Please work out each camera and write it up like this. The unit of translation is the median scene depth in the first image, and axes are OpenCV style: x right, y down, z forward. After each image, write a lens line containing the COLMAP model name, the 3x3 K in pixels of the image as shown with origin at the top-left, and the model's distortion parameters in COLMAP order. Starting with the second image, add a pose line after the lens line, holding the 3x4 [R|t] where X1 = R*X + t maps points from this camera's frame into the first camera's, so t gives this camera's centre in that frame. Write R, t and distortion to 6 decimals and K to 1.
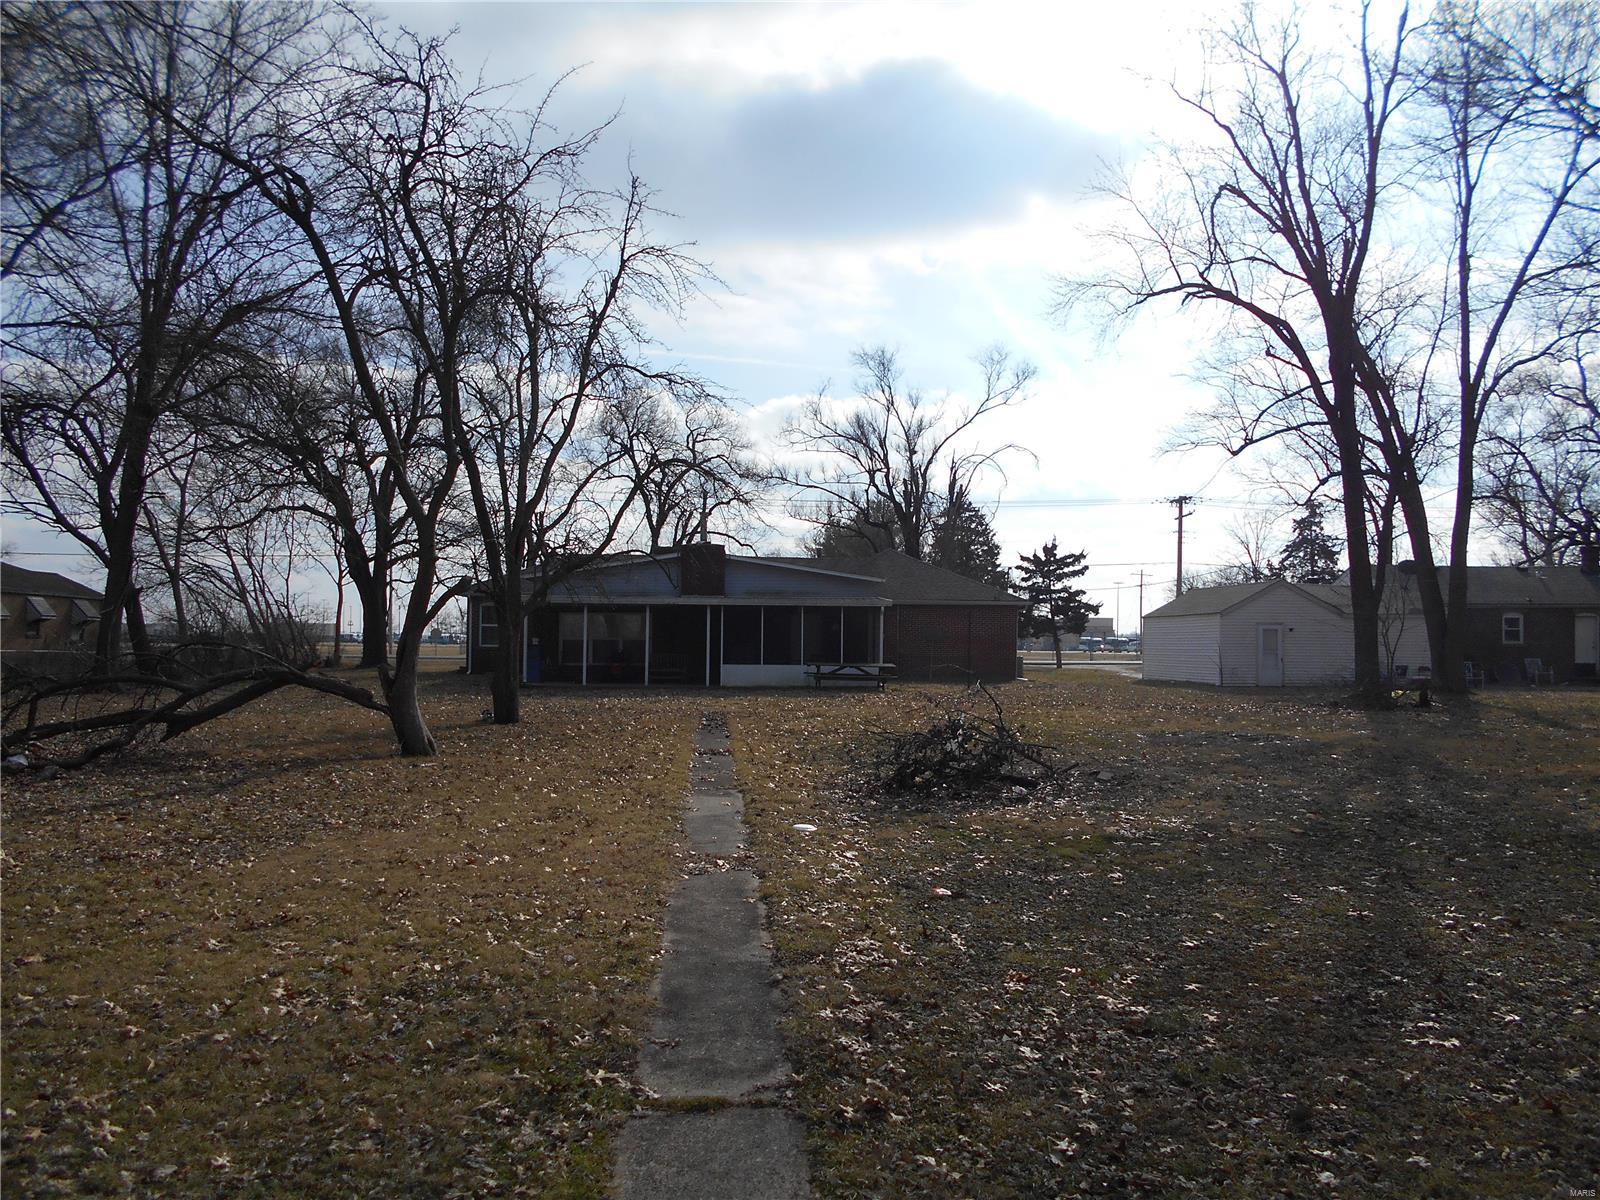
lens RADIAL K [[1231.0, 0, 800.0], [0, 1231.0, 600.0], [0, 0, 1]] dist [0.010769, 0.001411]
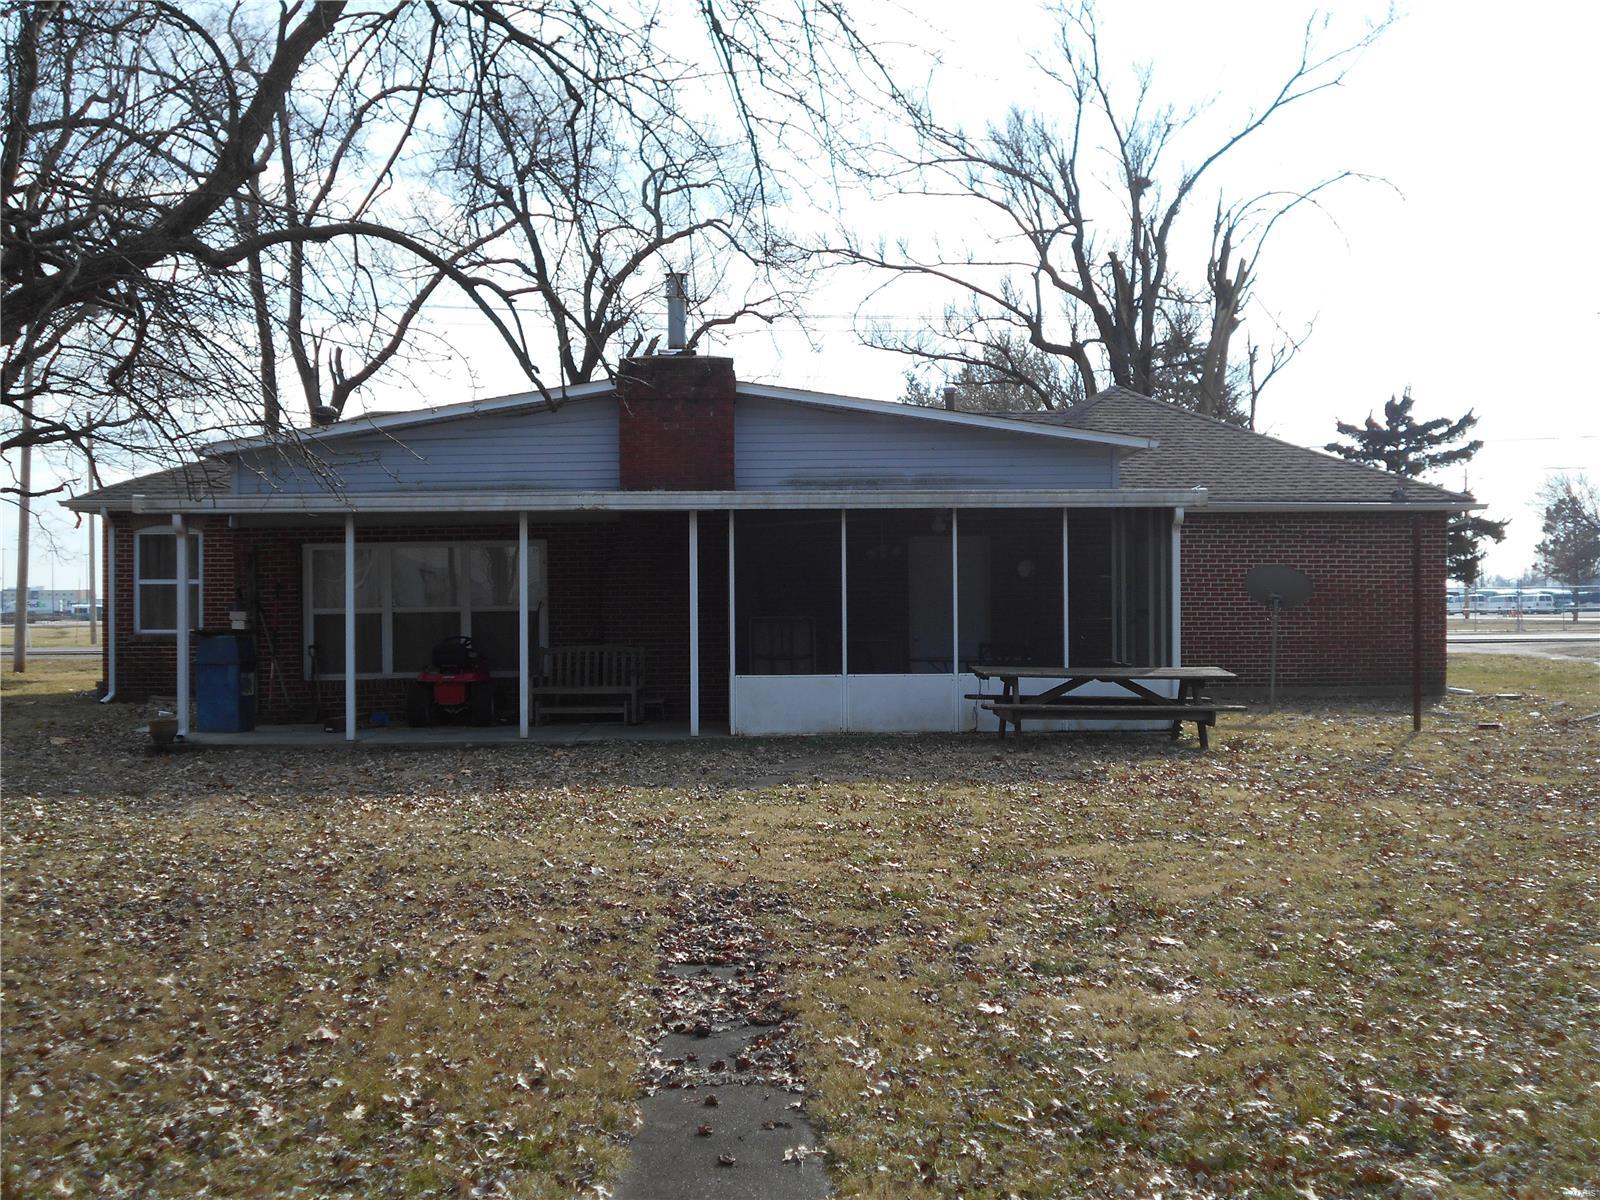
lens RADIAL K [[1999.3, 0, 800.0], [0, 1999.3, 600.0], [0, 0, 1]] dist [-0.010742, -0.008771]
pose [[0.999583, -0.017557, -0.022930, -0.019668], [0.018222, 0.999410, 0.029124, 0.008965], [0.022406, -0.029530, 0.999313, 0.272333]]
